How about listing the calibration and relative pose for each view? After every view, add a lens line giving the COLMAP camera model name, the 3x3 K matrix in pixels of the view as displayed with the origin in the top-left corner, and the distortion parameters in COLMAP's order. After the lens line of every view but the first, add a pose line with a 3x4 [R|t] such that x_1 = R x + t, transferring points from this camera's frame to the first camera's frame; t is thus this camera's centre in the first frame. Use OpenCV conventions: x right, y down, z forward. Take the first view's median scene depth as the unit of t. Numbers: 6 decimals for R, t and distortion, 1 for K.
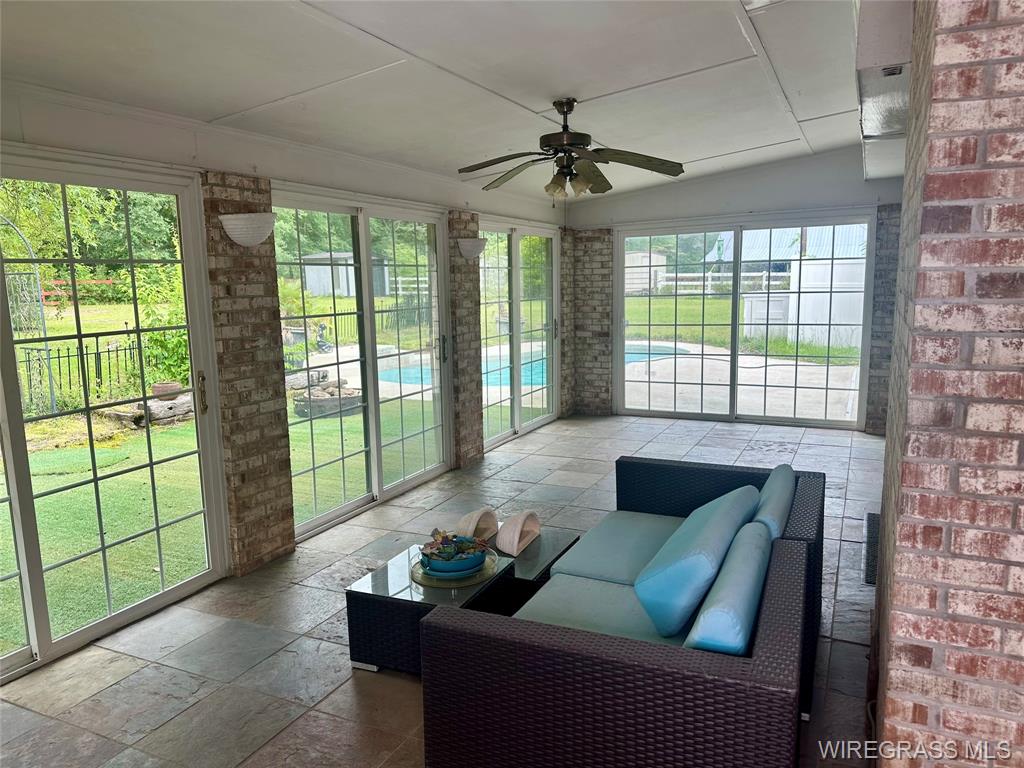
lens RADIAL K [[705.9, 0, 508.8], [0, 705.9, 386.7], [0, 0, 1]] dist [0.107672, -0.000836]
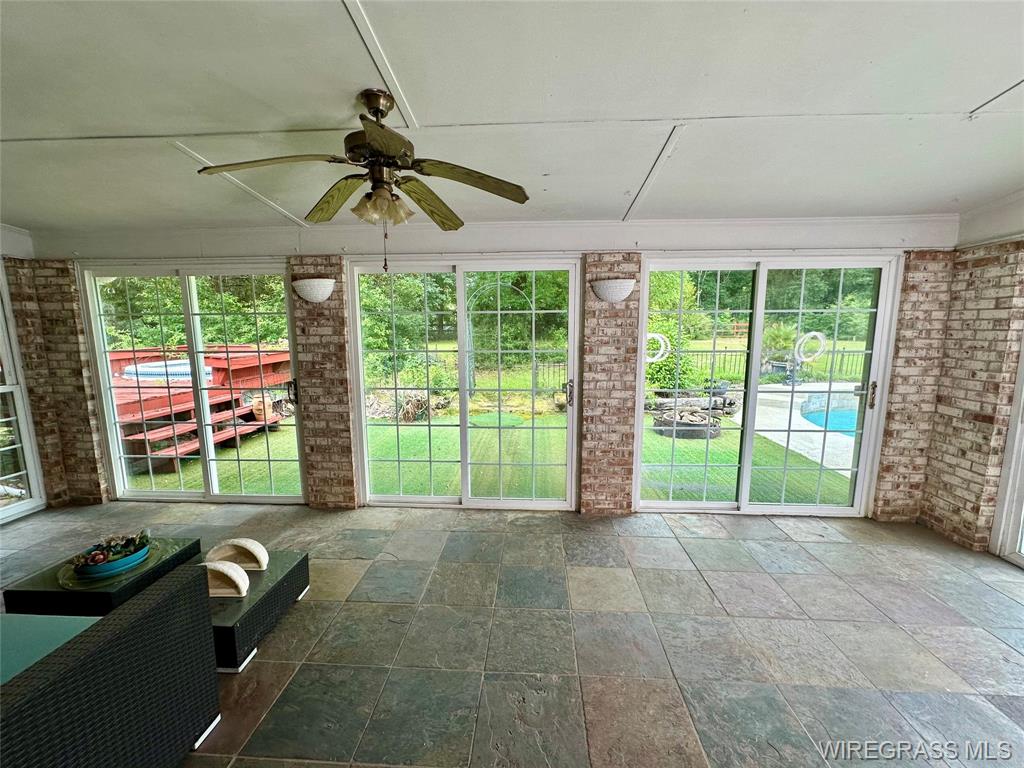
lens RADIAL K [[409.1, 0, 512.9], [0, 409.1, 384.7], [0, 0, 1]] dist [0.000130, 0.000004]
pose [[0.392499, 0.147755, -0.907807, 0.397476], [-0.142834, 0.984829, 0.098536, -0.108803], [0.908594, 0.090991, 0.407649, 0.673119]]
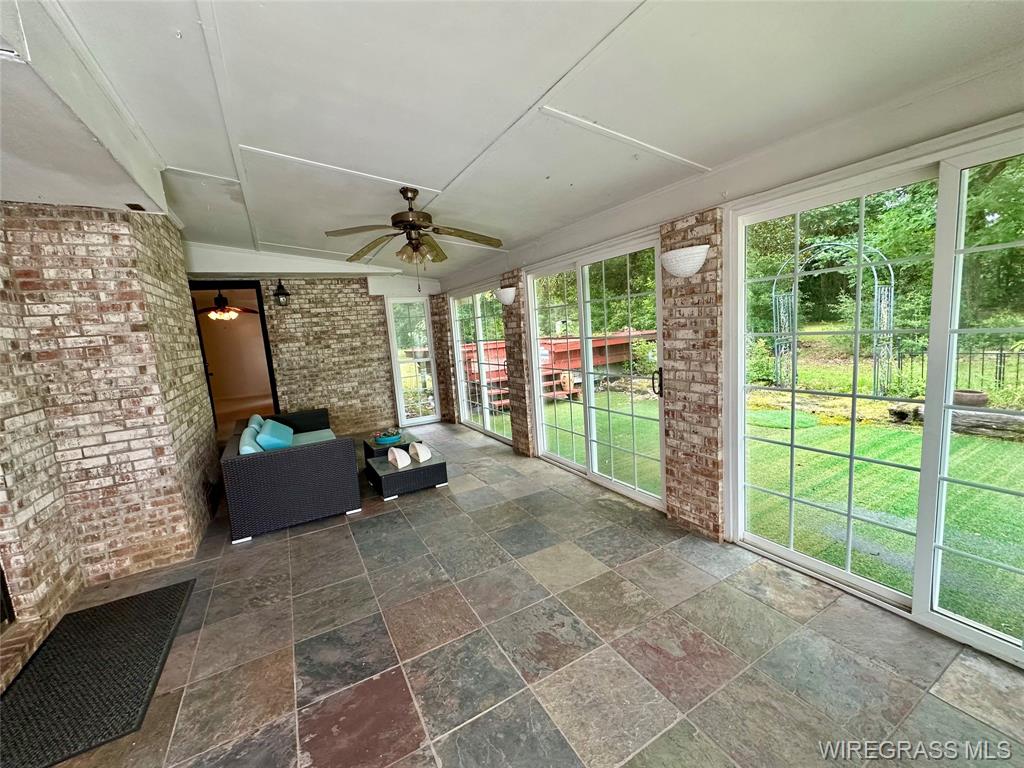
lens RADIAL K [[409.1, 0, 512.9], [0, 409.1, 384.7], [0, 0, 1]] dist [0.000130, 0.000004]
pose [[-0.556463, 0.172539, -0.812760, 0.436261], [-0.044016, 0.970706, 0.236205, -0.163997], [0.829706, 0.167214, -0.532567, 1.104172]]
